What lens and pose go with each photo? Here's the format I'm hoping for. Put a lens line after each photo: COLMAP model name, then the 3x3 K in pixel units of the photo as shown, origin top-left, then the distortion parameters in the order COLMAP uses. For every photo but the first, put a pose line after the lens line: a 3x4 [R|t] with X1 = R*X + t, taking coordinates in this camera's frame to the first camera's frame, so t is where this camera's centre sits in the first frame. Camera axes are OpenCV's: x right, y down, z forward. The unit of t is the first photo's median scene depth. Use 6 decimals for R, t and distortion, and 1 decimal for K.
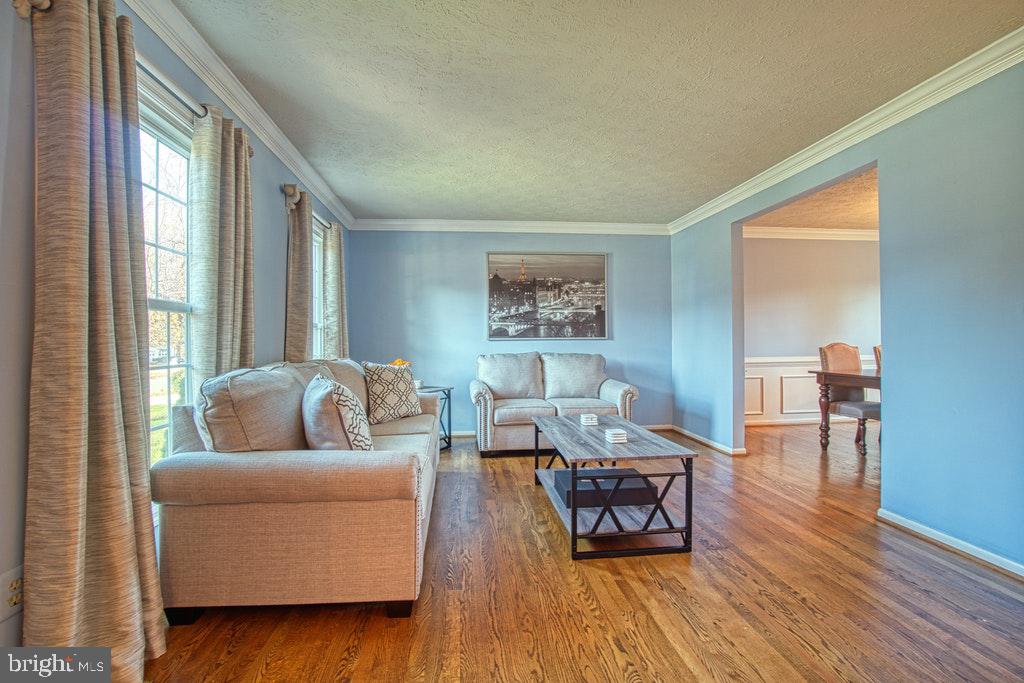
lens RADIAL K [[453.0, 0, 512.0], [0, 453.0, 341.5], [0, 0, 1]] dist [-0.064781, 0.025986]
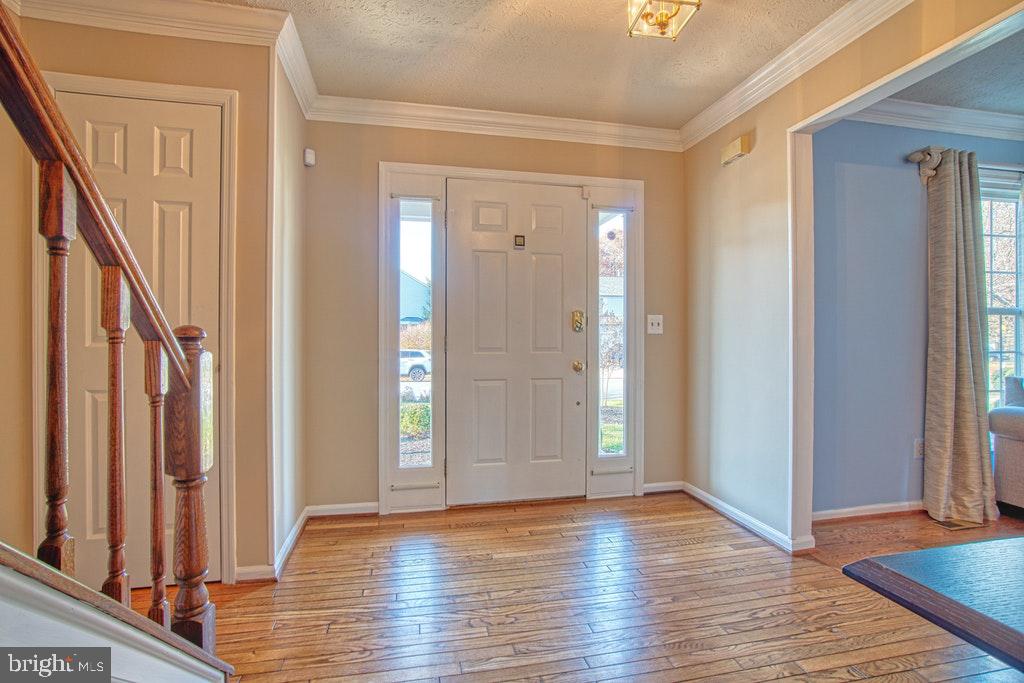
lens RADIAL K [[470.9, 0, 508.5], [0, 470.9, 345.3], [0, 0, 1]] dist [-0.013125, 0.000570]
pose [[0.081466, 0.015625, -0.996554, 0.829025], [0.013397, 0.999770, 0.016771, -0.014959], [0.996586, -0.014717, 0.081238, -1.019884]]
